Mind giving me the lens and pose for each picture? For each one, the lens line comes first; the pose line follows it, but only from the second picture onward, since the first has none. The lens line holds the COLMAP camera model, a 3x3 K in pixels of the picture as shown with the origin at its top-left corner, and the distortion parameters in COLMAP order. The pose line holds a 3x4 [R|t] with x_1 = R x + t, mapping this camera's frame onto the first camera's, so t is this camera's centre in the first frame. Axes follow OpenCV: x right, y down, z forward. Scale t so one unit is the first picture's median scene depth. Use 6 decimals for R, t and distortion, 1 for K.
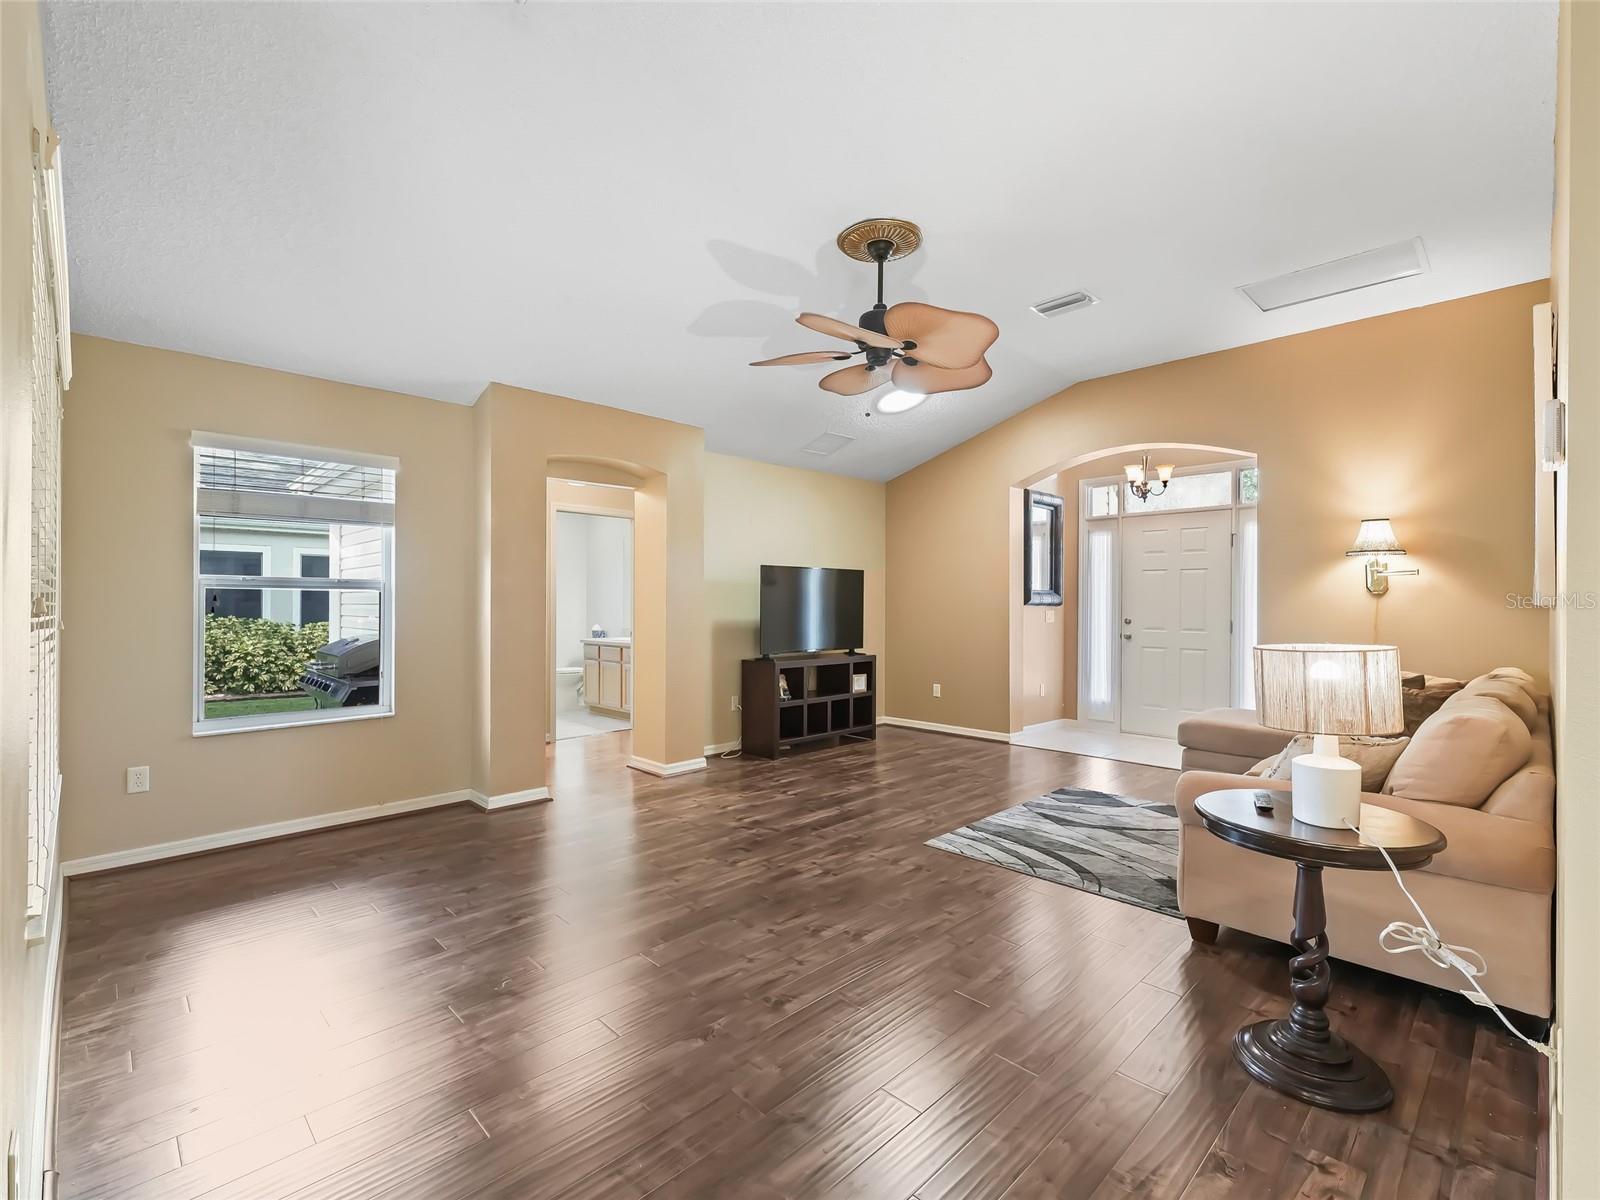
lens RADIAL K [[721.4, 0, 797.0], [0, 721.4, 604.5], [0, 0, 1]] dist [0.012574, -0.000883]
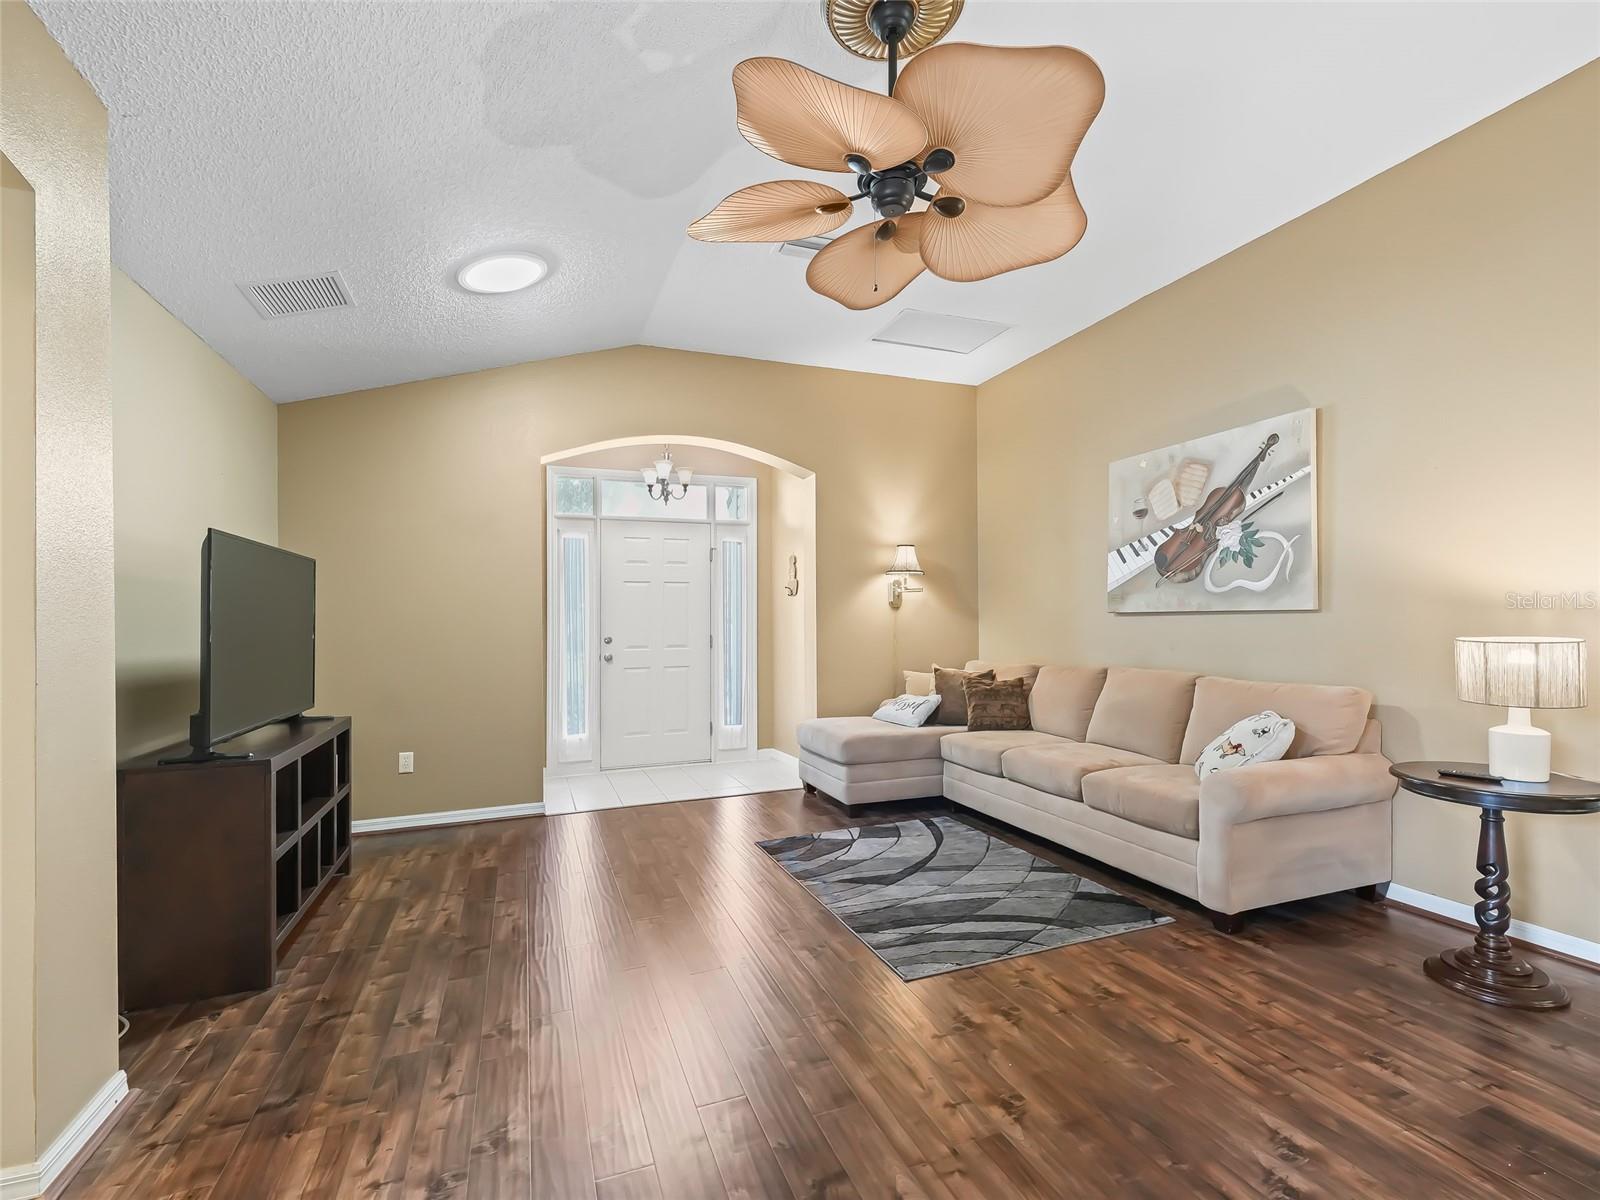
lens RADIAL K [[736.2, 0, 804.6], [0, 736.2, 611.5], [0, 0, 1]] dist [0.015147, -0.000580]
pose [[0.403119, 0.001825, 0.915146, -0.423534], [0.017649, 0.999797, -0.009768, 0.002716], [-0.914977, 0.020089, 0.403005, 0.722533]]
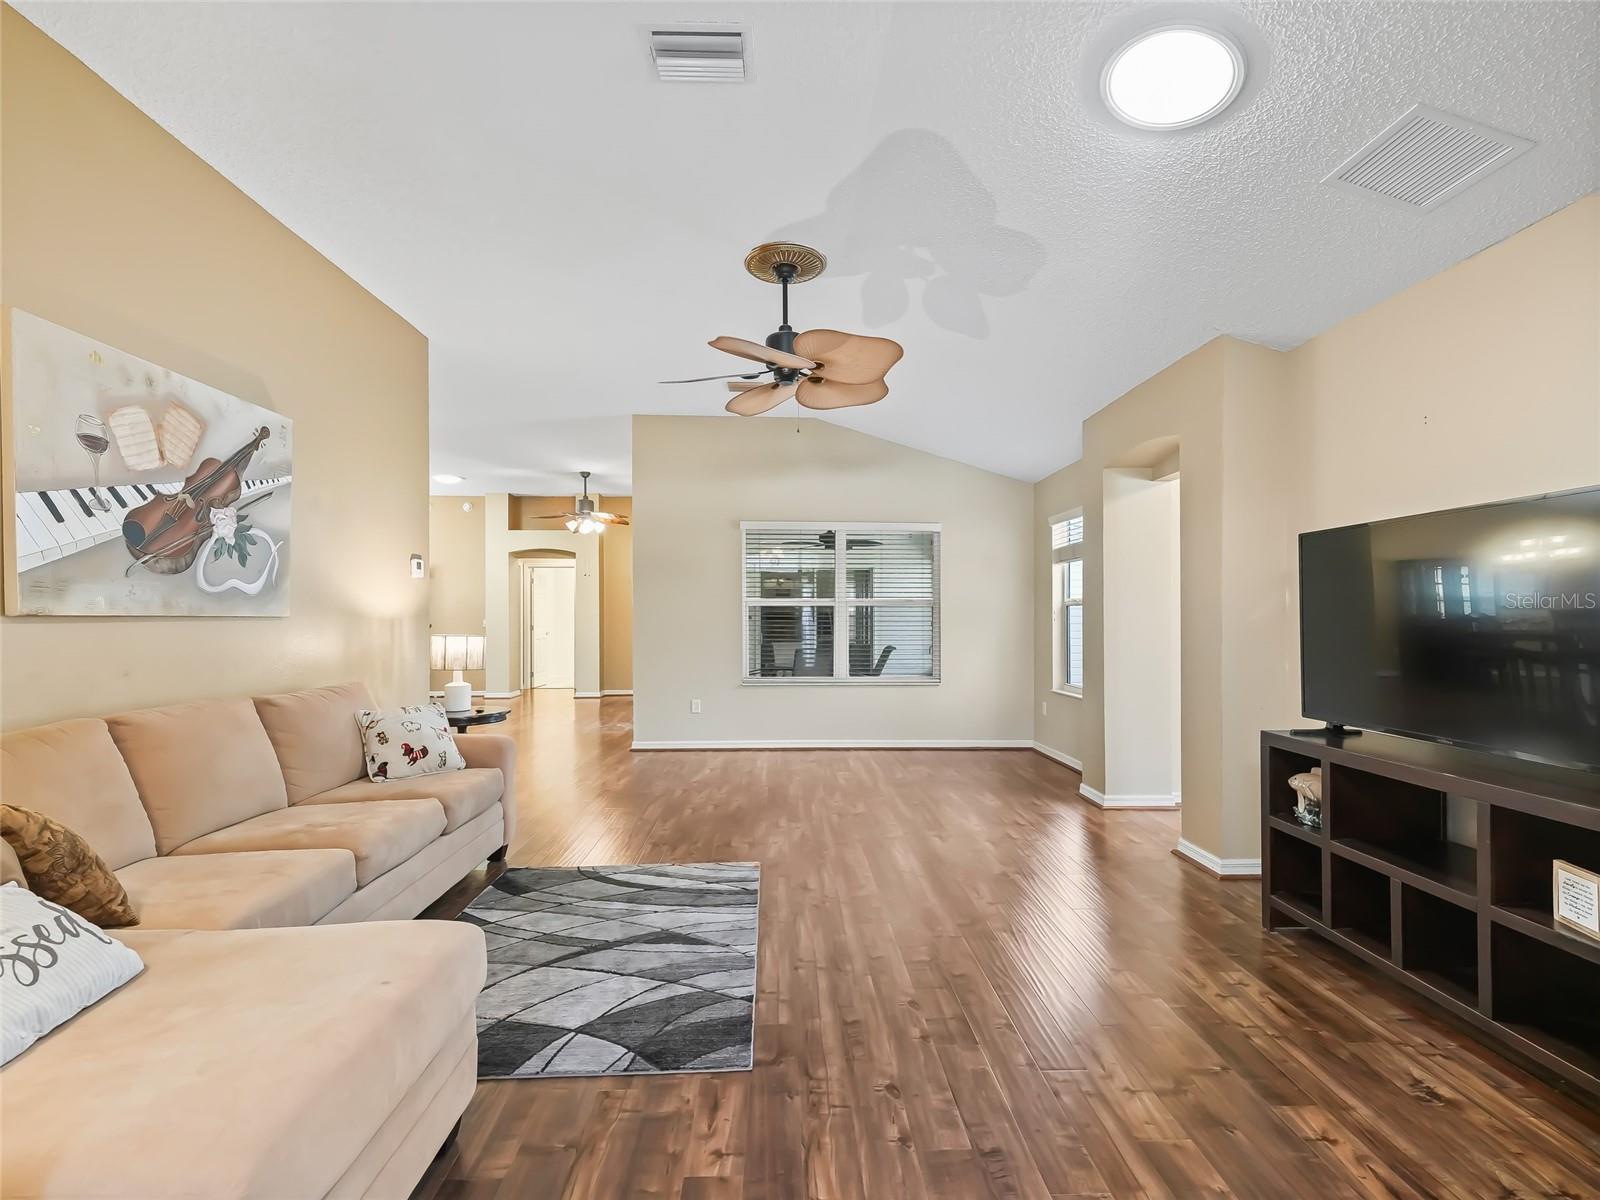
lens RADIAL K [[736.2, 0, 804.6], [0, 736.2, 611.5], [0, 0, 1]] dist [0.015147, -0.000580]
pose [[-0.676614, -0.006166, -0.736312, 0.770667], [0.000061, 0.999964, -0.008430, 0.003610], [0.736338, -0.005748, -0.676590, 1.530245]]
